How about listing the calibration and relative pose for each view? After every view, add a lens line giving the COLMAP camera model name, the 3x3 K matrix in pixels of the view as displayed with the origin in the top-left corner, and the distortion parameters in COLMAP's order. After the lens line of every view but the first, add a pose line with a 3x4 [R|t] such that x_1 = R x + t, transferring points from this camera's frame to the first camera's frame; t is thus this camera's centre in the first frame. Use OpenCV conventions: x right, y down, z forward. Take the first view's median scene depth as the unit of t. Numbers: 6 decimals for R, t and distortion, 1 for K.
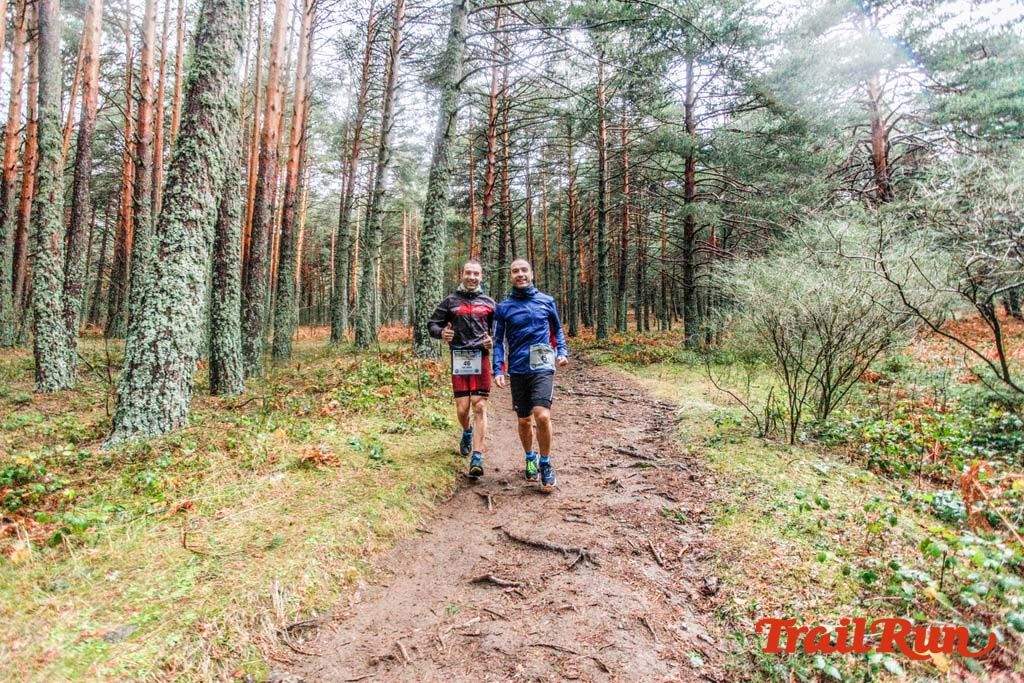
lens RADIAL K [[496.5, 0, 499.2], [0, 496.5, 340.9], [0, 0, 1]] dist [-0.040185, 0.030940]
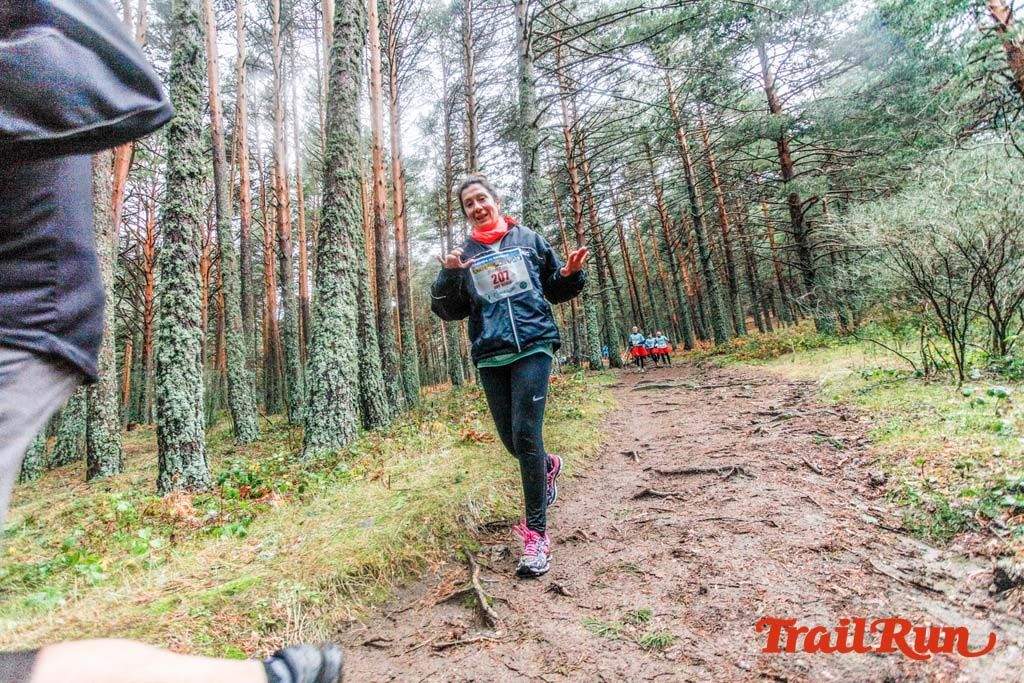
lens RADIAL K [[496.1, 0, 499.2], [0, 496.1, 340.9], [0, 0, 1]] dist [-0.039427, 0.029218]
pose [[0.963193, -0.168796, -0.209205, -0.017248], [0.149868, 0.983288, -0.103361, 0.068227], [0.223156, 0.068203, 0.972394, -0.050649]]
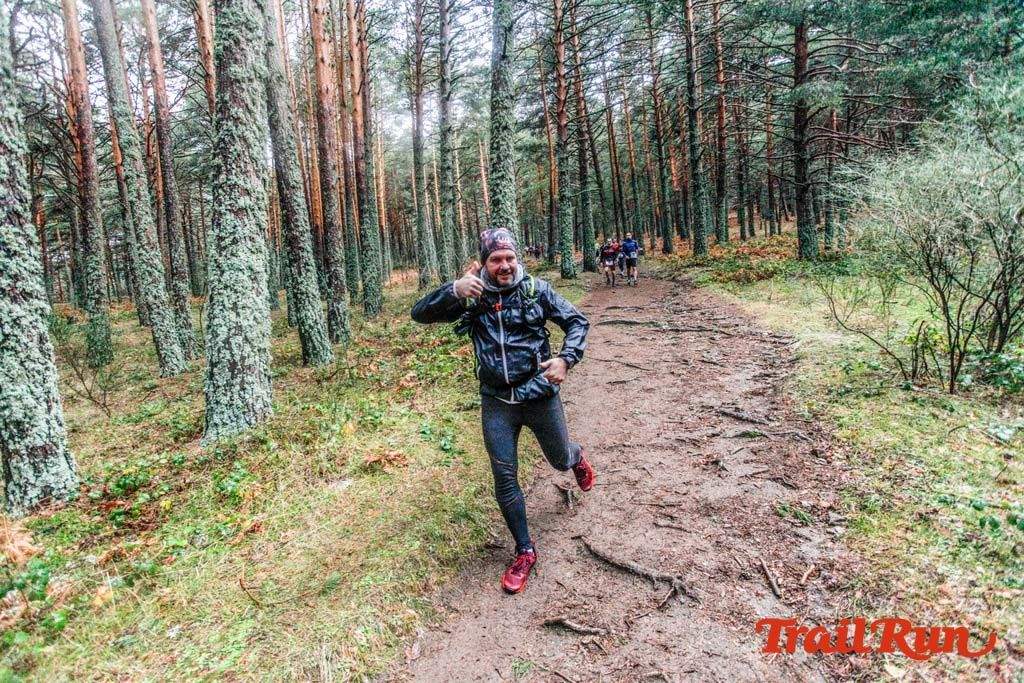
lens RADIAL K [[495.0, 0, 499.6], [0, 495.0, 340.7], [0, 0, 1]] dist [-0.041553, 0.029947]
pose [[0.977571, -0.080249, -0.194716, 0.024614], [0.108652, 0.984191, 0.139867, -0.043878], [0.180414, -0.157886, 0.970836, 0.070352]]
